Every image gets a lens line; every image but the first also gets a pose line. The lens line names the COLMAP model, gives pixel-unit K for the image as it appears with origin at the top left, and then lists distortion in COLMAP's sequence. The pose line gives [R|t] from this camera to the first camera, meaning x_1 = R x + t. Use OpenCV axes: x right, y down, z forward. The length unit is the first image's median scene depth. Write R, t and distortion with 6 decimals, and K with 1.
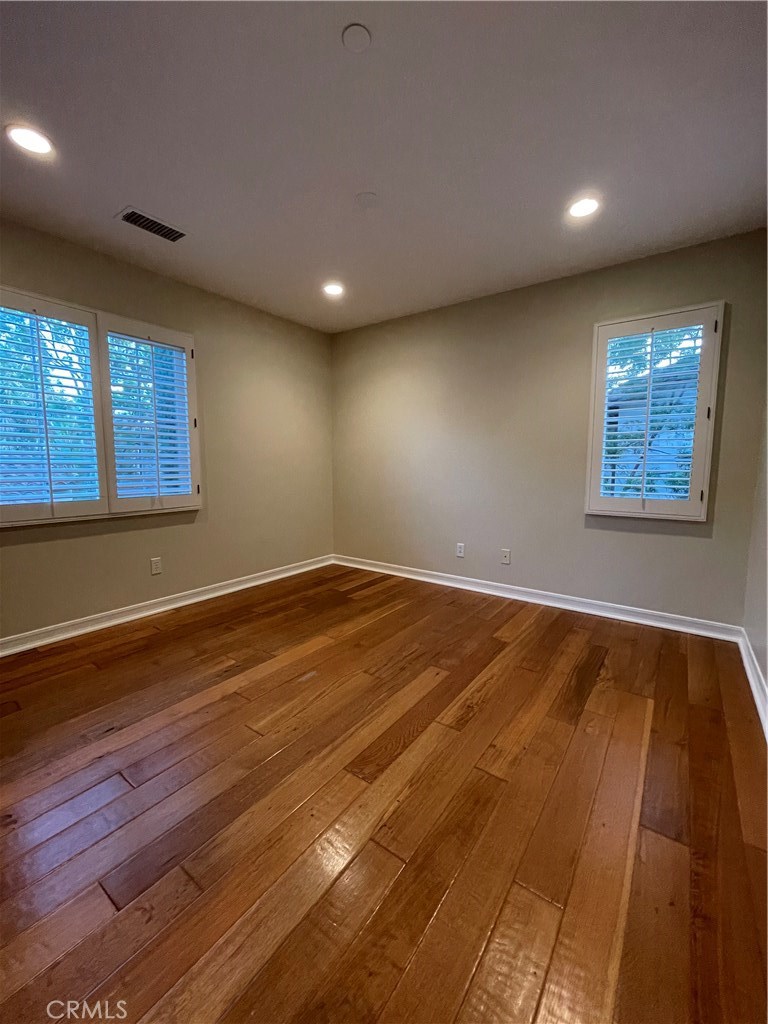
lens RADIAL K [[414.4, 0, 383.9], [0, 414.4, 511.1], [0, 0, 1]] dist [0.001117, -0.000179]
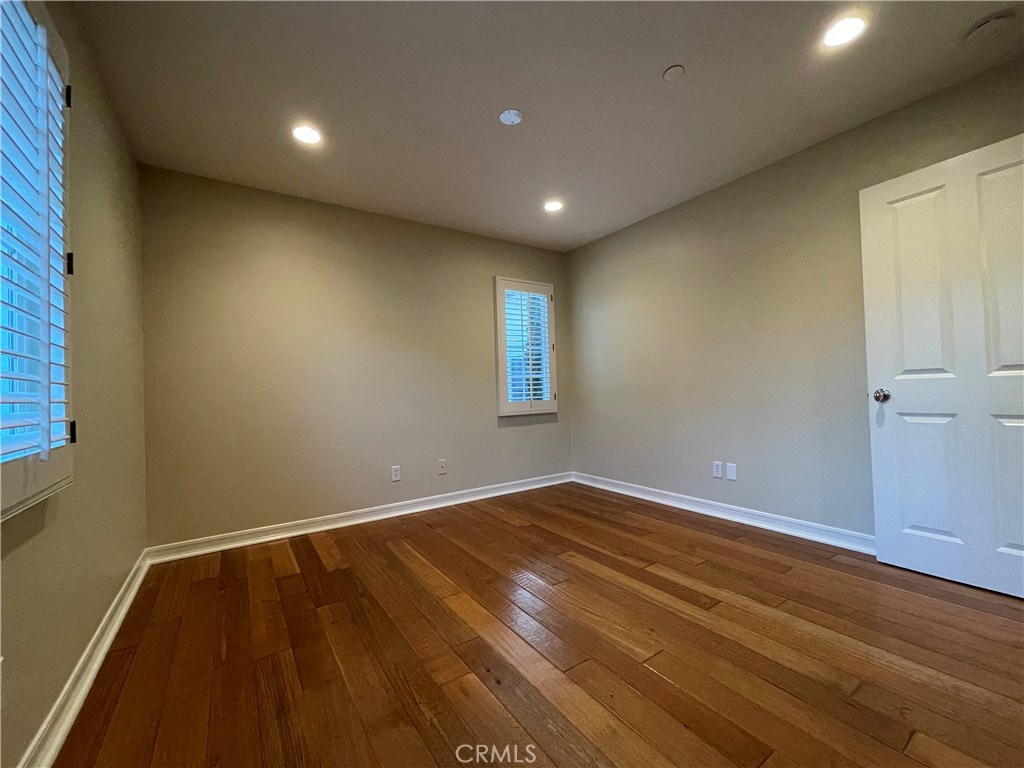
lens RADIAL K [[414.4, 0, 509.7], [0, 414.4, 384.2], [0, 0, 1]] dist [0.001117, -0.000179]
pose [[0.351167, -0.004677, 0.936301, -0.761176], [0.142607, 0.988588, -0.048547, -0.027067], [-0.925389, 0.150571, 0.347826, 0.542081]]
